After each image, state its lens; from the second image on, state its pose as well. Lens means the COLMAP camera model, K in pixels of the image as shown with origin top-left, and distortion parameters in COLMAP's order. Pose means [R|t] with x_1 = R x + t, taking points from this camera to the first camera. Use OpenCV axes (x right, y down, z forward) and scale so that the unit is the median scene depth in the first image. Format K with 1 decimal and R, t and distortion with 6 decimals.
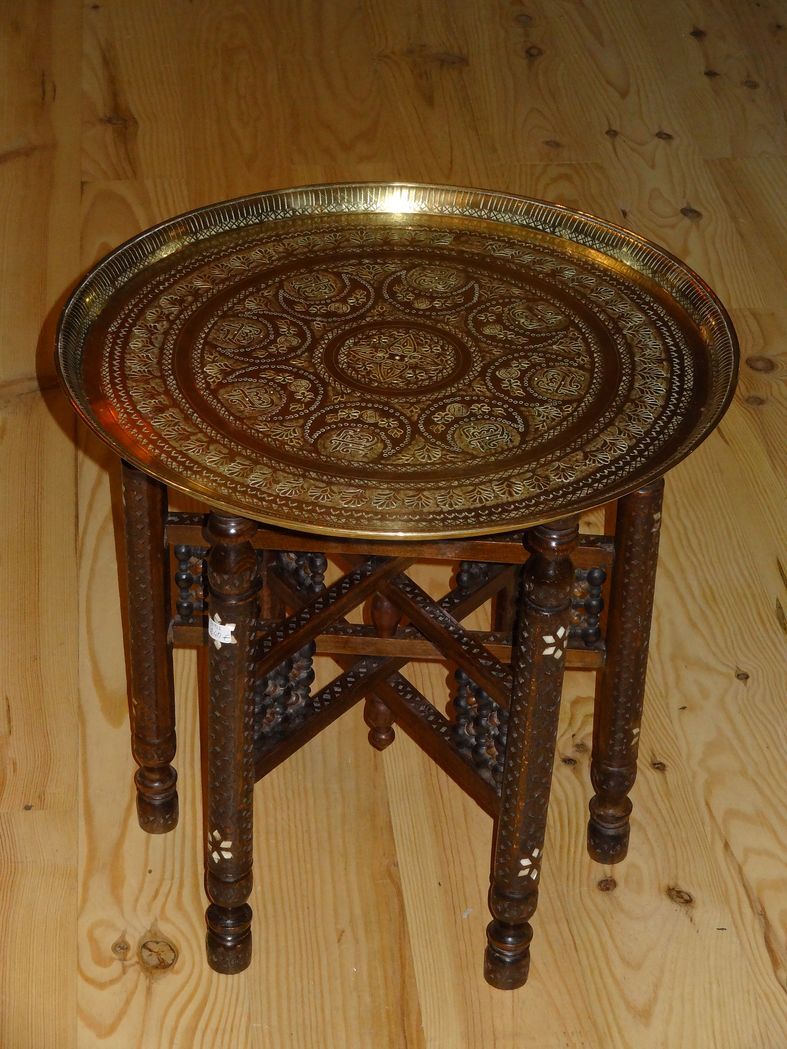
lens RADIAL K [[2274.8, 0, 393.5], [0, 2274.8, 524.5], [0, 0, 1]] dist [-0.018449, -0.234676]
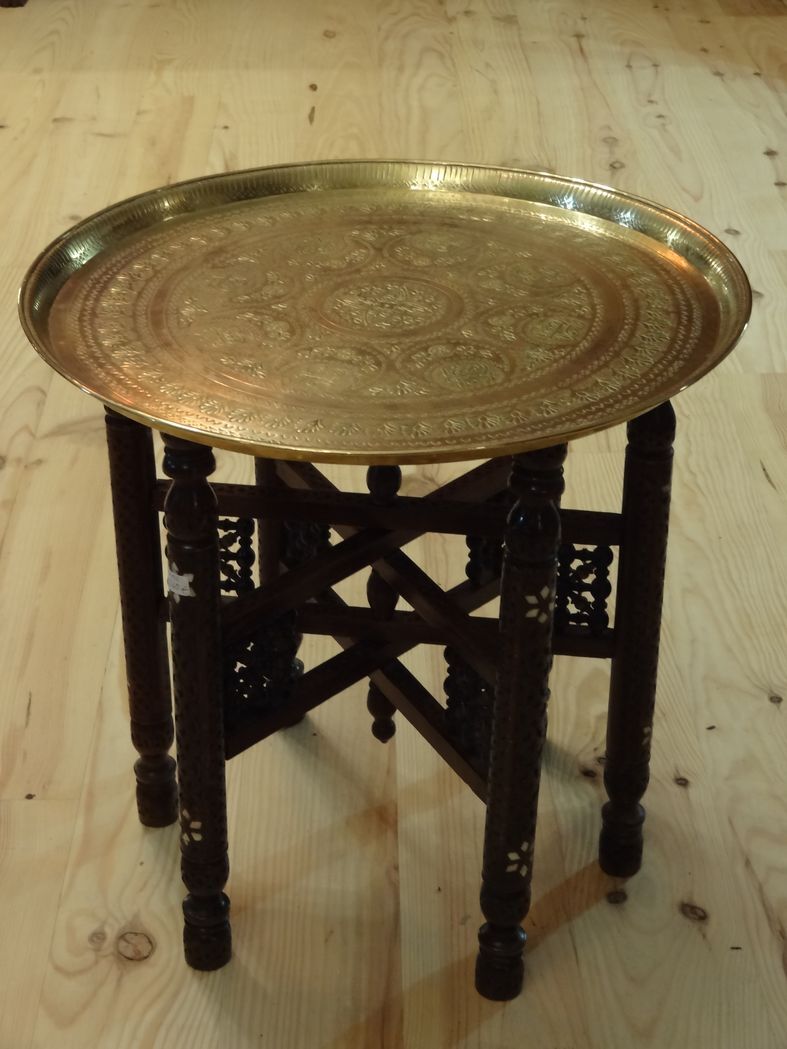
lens RADIAL K [[1857.5, 0, 393.5], [0, 1857.5, 524.5], [0, 0, 1]] dist [-0.030751, -0.015236]
pose [[0.995957, 0.024822, -0.086333, 0.067221], [-0.031721, 0.996332, -0.079480, 0.071453], [0.084044, 0.081898, 0.993091, 0.223160]]
